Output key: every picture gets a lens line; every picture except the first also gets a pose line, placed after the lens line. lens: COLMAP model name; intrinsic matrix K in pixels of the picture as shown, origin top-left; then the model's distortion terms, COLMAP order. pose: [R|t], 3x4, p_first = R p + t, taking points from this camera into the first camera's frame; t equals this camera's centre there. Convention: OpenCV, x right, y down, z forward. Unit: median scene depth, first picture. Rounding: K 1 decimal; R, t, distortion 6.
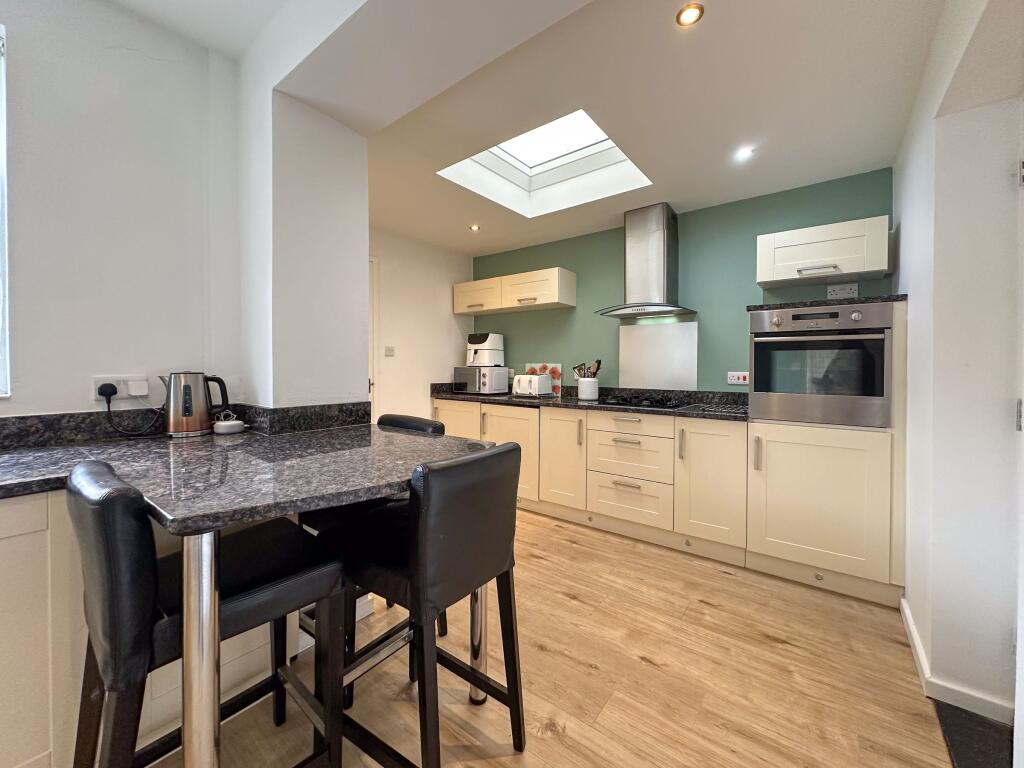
lens RADIAL K [[408.8, 0, 508.6], [0, 408.8, 368.0], [0, 0, 1]] dist [0.001310, 0.000173]
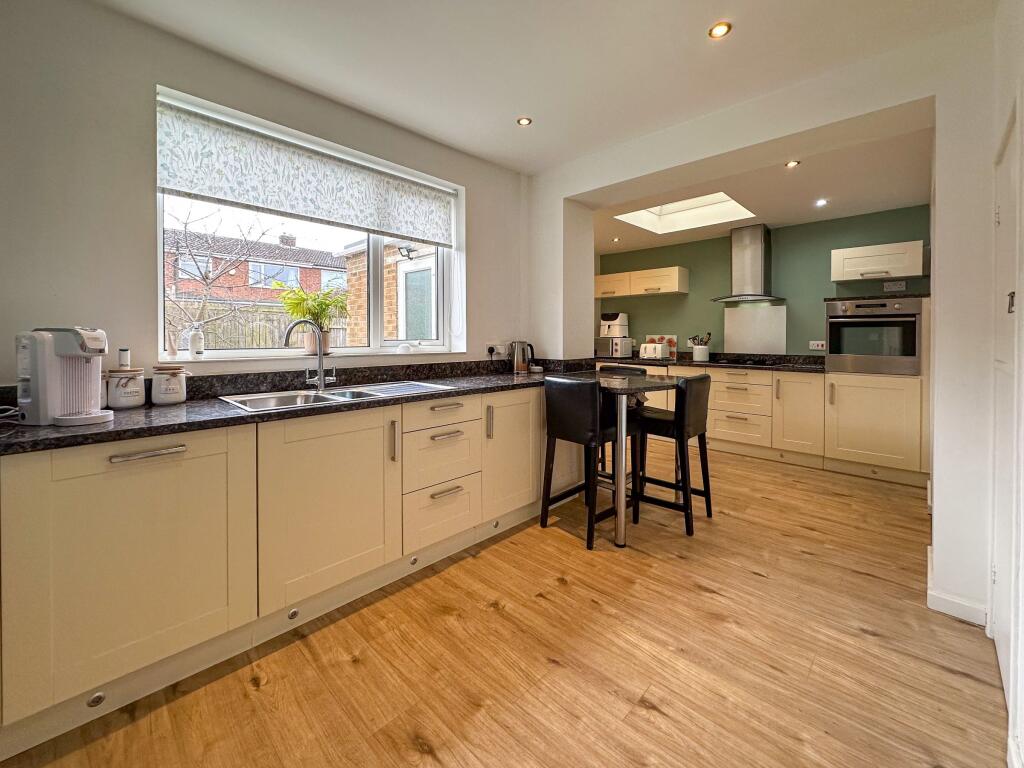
lens RADIAL K [[417.2, 0, 512.0], [0, 417.2, 338.0], [0, 0, 1]] dist [0.002907, 0.000390]
pose [[0.993476, -0.001270, -0.114037, -0.369685], [0.001204, 0.999999, -0.000645, -0.002762], [0.114038, 0.000503, 0.993476, -0.635568]]
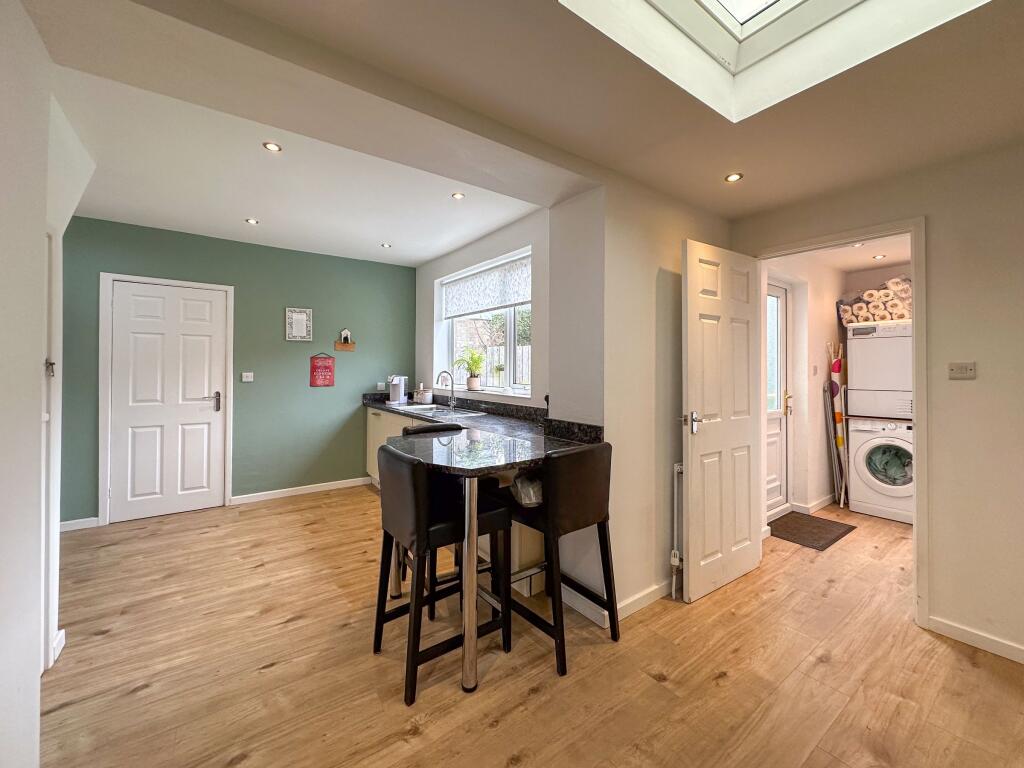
lens RADIAL K [[408.8, 0, 508.6], [0, 408.8, 368.0], [0, 0, 1]] dist [0.001310, 0.000173]
pose [[-0.276444, -0.008300, -0.960994, 0.567407], [-0.012338, 0.999911, -0.005087, -0.046030], [0.960951, 0.010451, -0.276522, 0.798509]]
